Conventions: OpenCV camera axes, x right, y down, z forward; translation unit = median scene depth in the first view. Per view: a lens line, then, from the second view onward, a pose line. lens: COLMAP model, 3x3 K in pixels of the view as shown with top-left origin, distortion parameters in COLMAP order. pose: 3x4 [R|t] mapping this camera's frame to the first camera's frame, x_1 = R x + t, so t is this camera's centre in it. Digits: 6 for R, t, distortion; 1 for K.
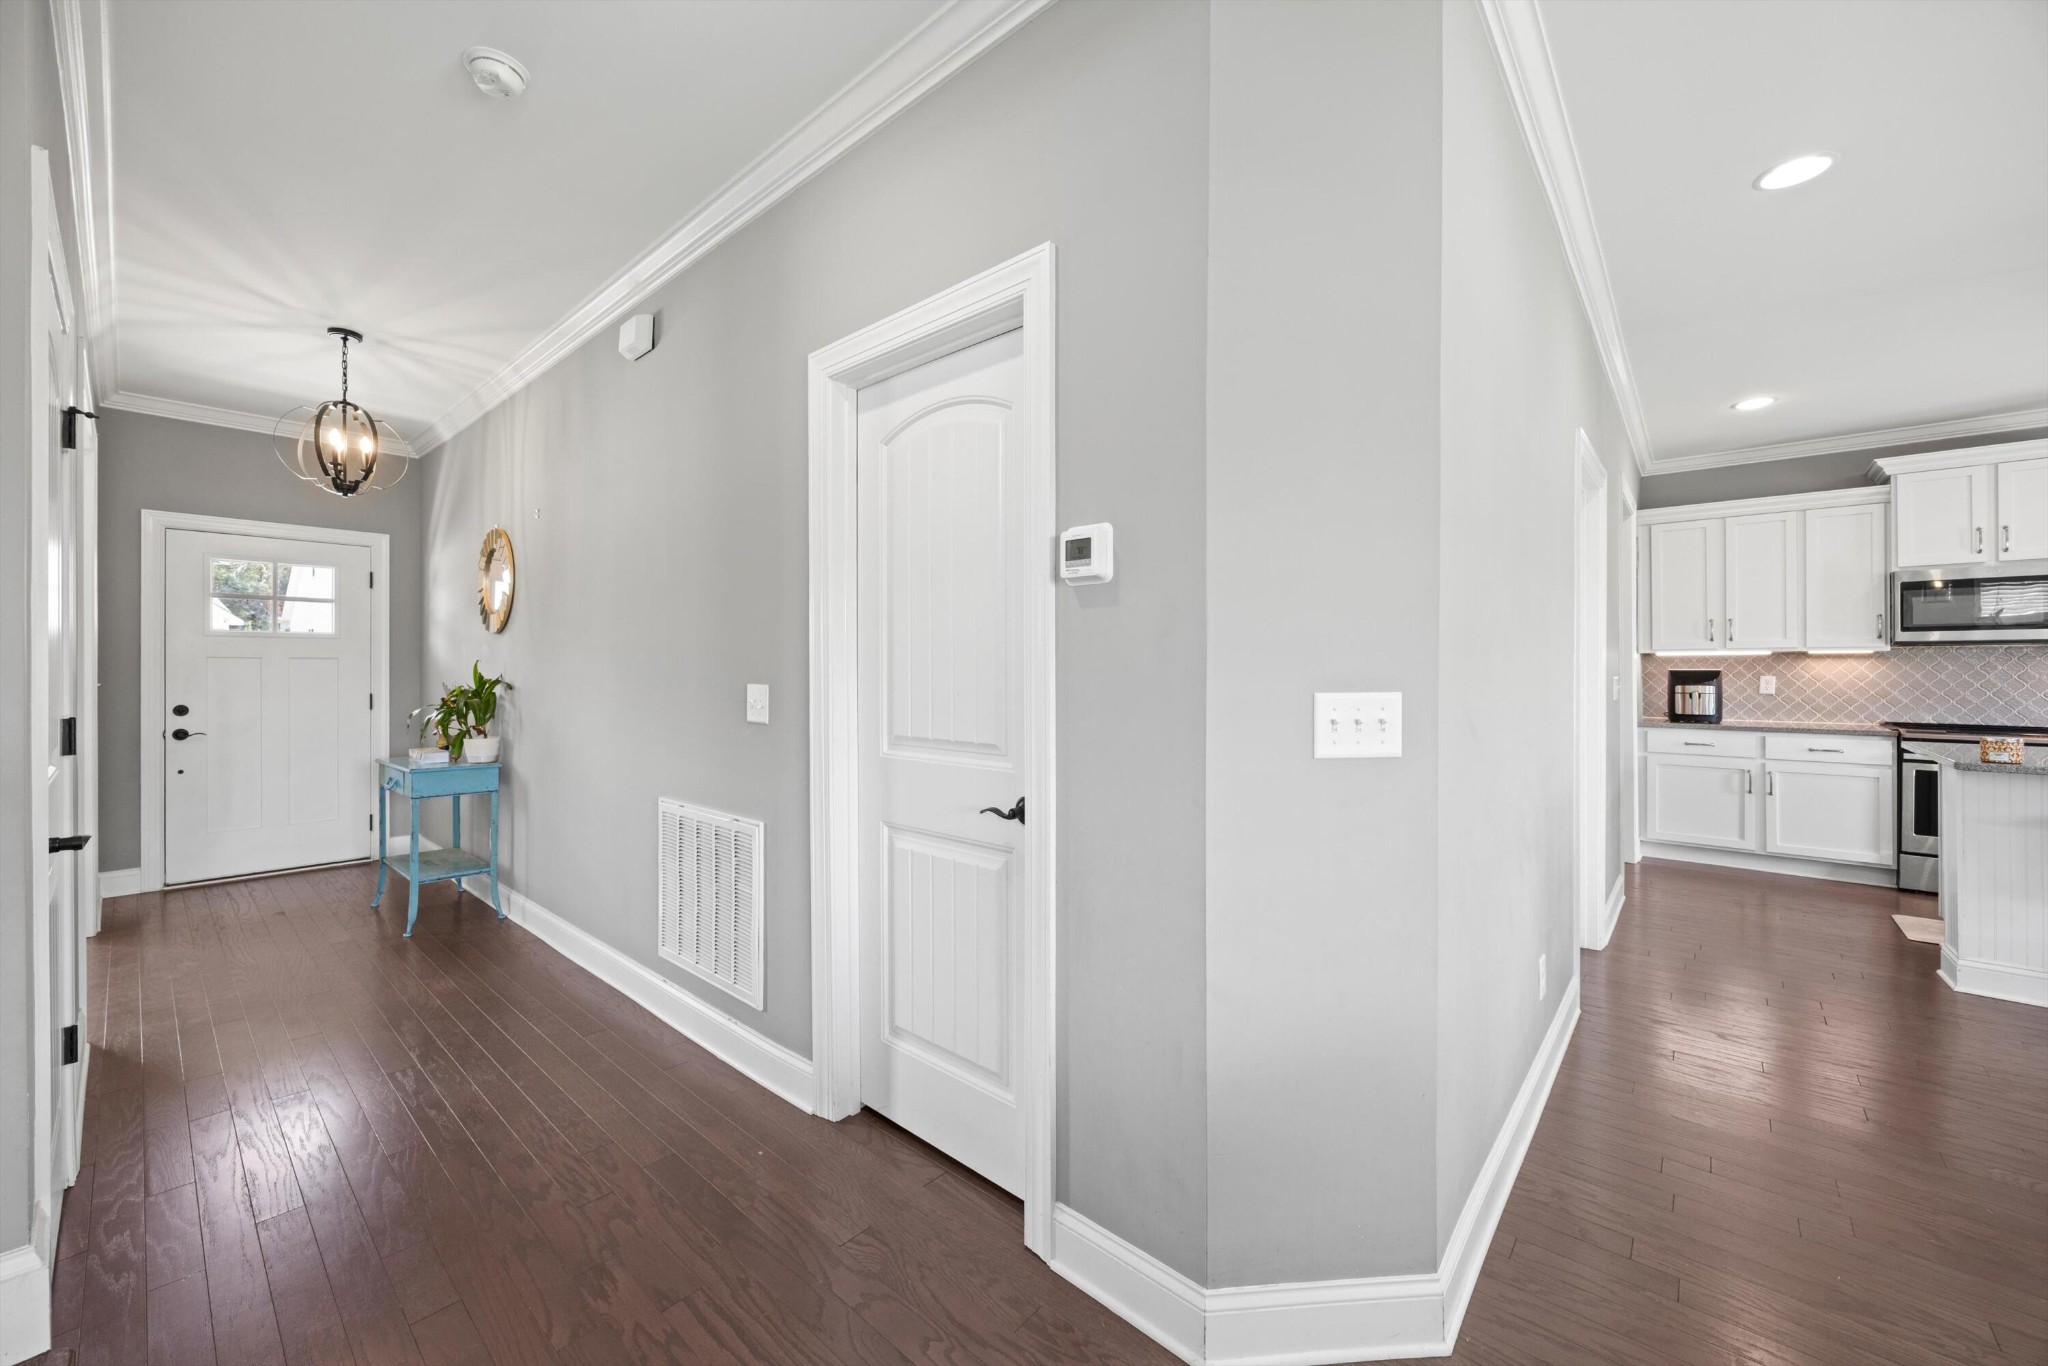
lens RADIAL K [[782.5, 0, 1025.3], [0, 782.5, 667.8], [0, 0, 1]] dist [-0.003143, -0.000737]
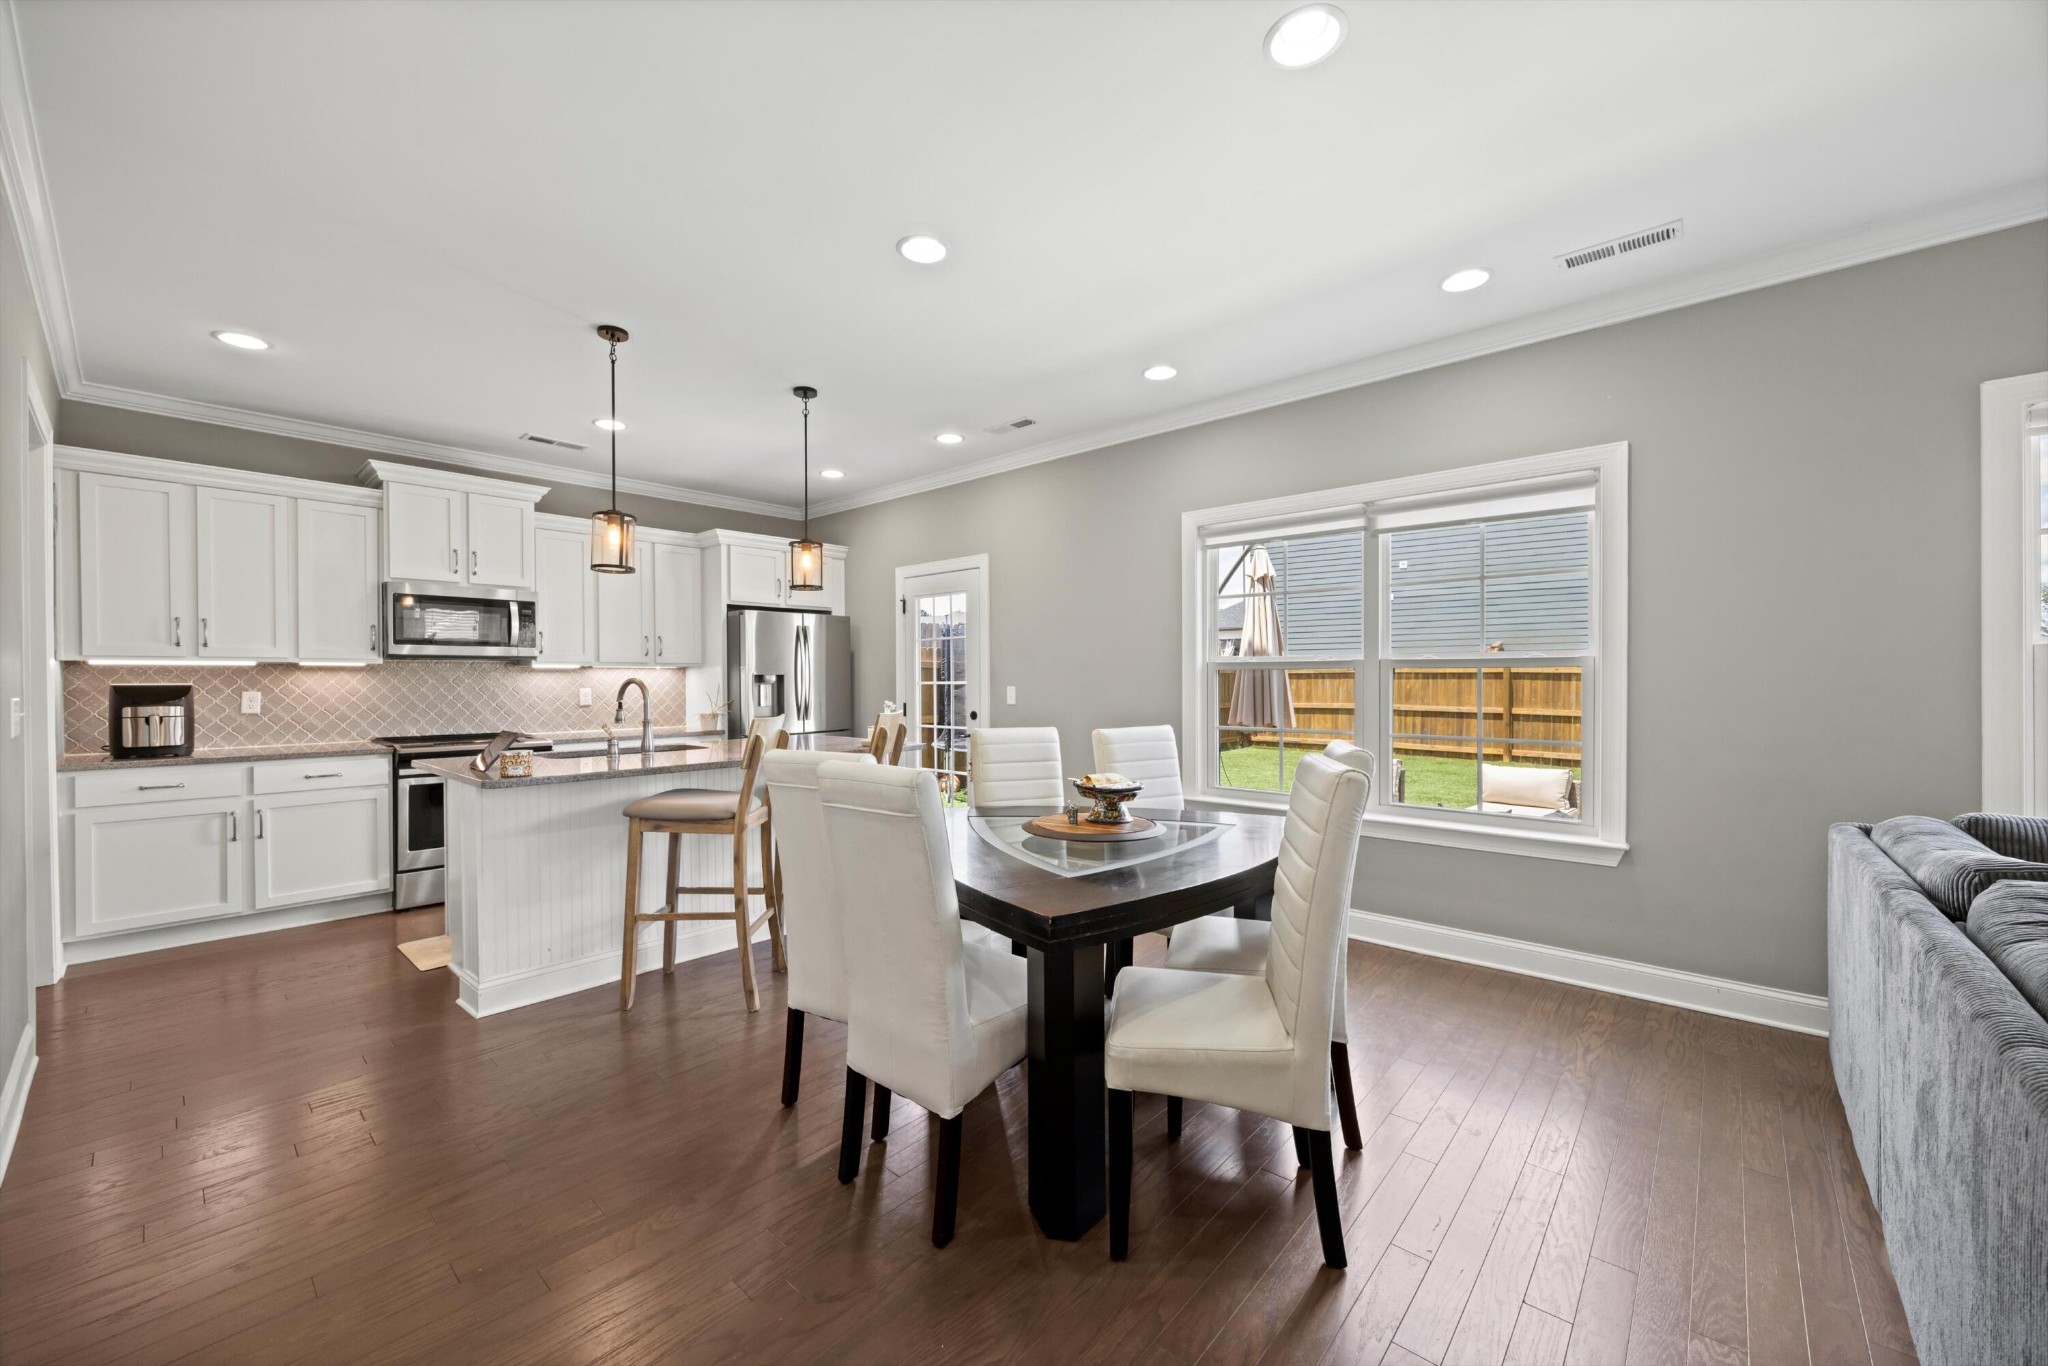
lens RADIAL K [[782.5, 0, 1015.4], [0, 782.5, 683.2], [0, 0, 1]] dist [-0.003143, -0.000737]
pose [[0.010212, -0.004113, 0.999939, 0.150016], [0.002371, 0.999989, 0.004089, 0.000118], [-0.999945, 0.002330, 0.010222, 0.201365]]
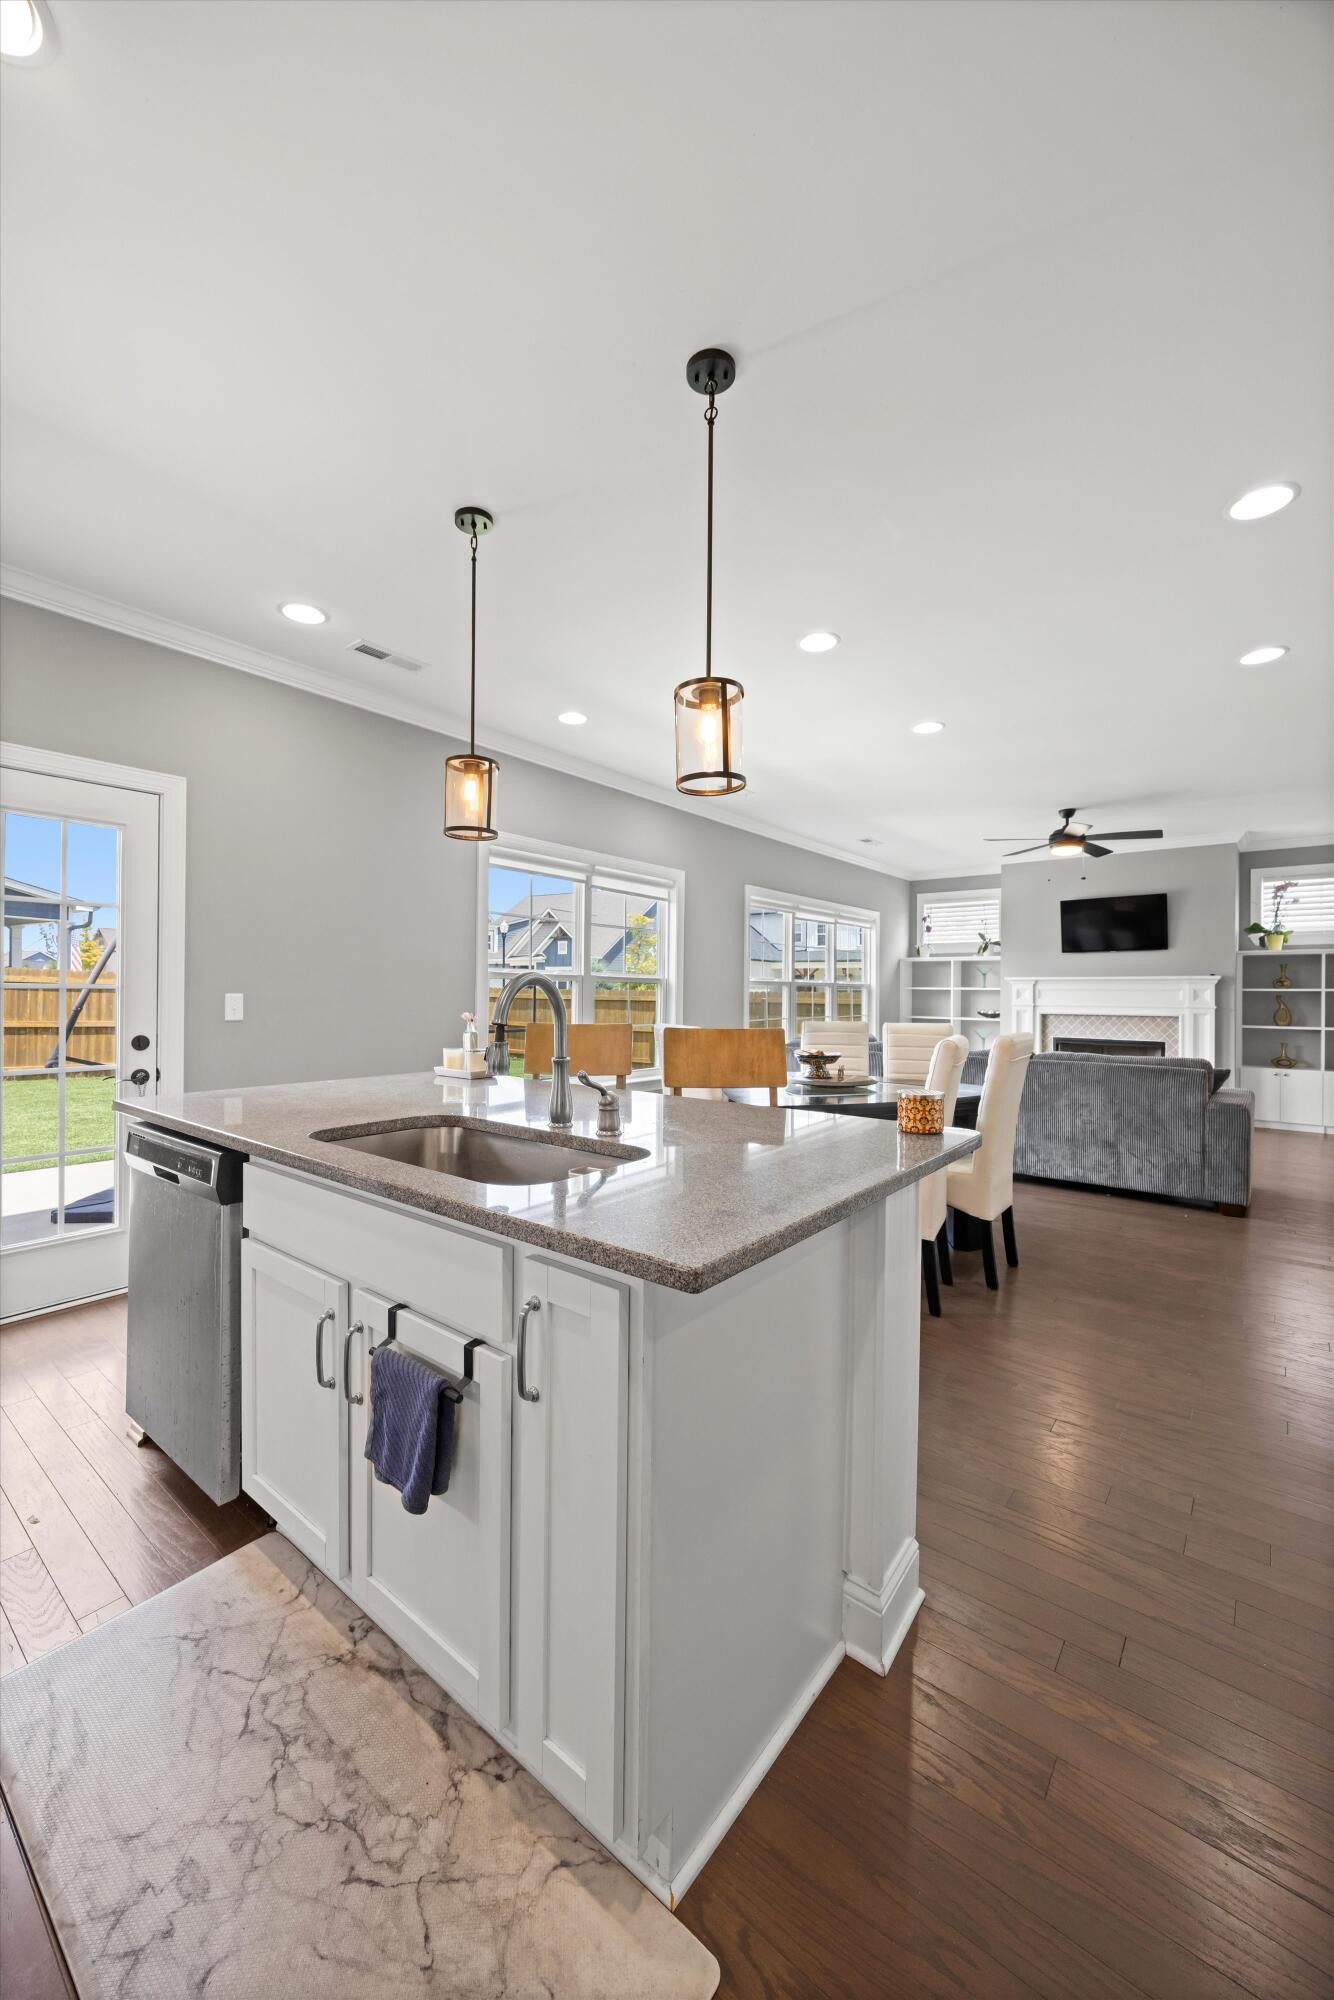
lens RADIAL K [[764.2, 0, 670.6], [0, 764.2, 992.3], [0, 0, 1]] dist [-0.003143, -0.000737]
pose [[-0.998923, -0.006761, -0.045901, 0.857500], [-0.006625, 0.999973, -0.003132, 0.007343], [0.045921, -0.002825, -0.998941, 0.929644]]
